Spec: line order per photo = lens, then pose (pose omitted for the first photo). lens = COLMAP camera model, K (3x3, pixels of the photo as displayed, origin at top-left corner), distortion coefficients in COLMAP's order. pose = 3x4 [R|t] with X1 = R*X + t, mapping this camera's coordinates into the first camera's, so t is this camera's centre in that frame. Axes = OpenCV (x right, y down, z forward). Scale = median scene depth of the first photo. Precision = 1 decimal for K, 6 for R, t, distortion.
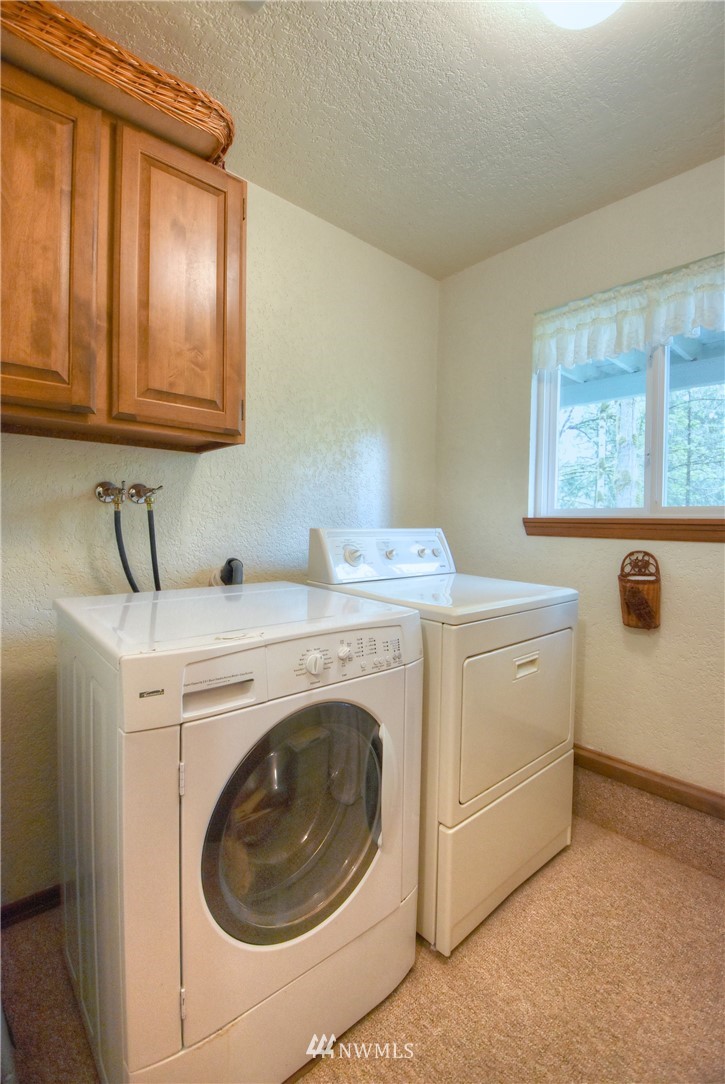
lens RADIAL K [[492.5, 0, 359.2], [0, 492.5, 540.5], [0, 0, 1]] dist [0.001187, -0.000654]
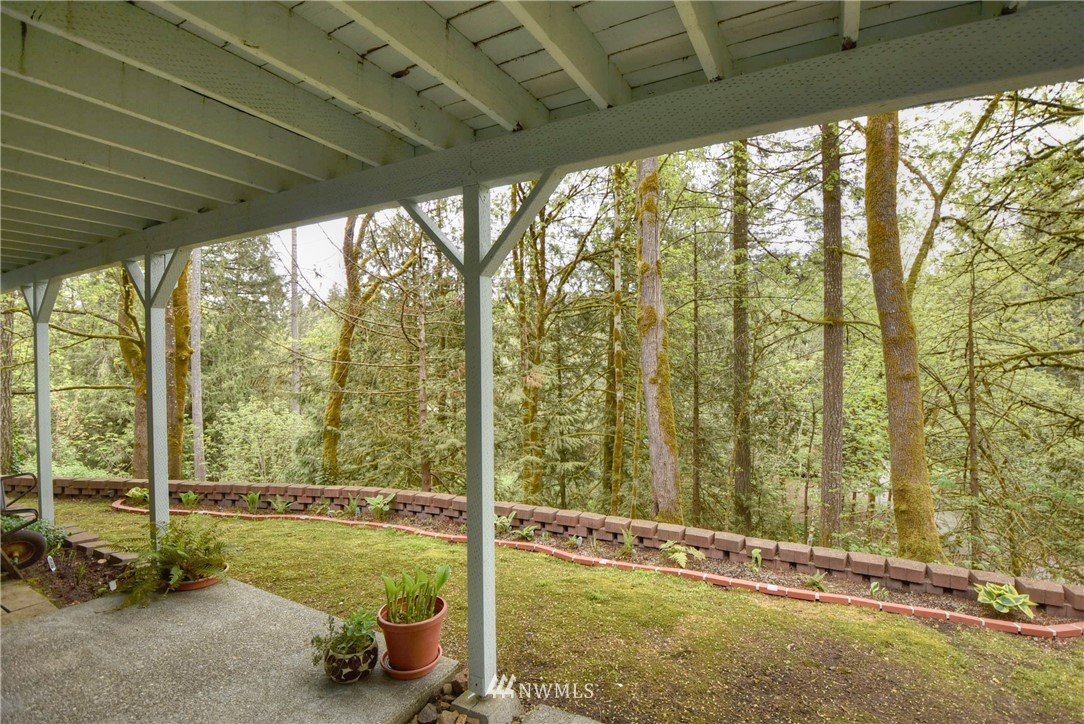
lens RADIAL K [[492.5, 0, 543.6], [0, 492.5, 360.8], [0, 0, 1]] dist [0.001187, -0.000654]
pose [[0.950499, -0.025258, 0.309700, 0.071556], [0.032803, 0.999278, -0.019178, -0.024336], [-0.308992, 0.028388, 0.950641, 0.163325]]
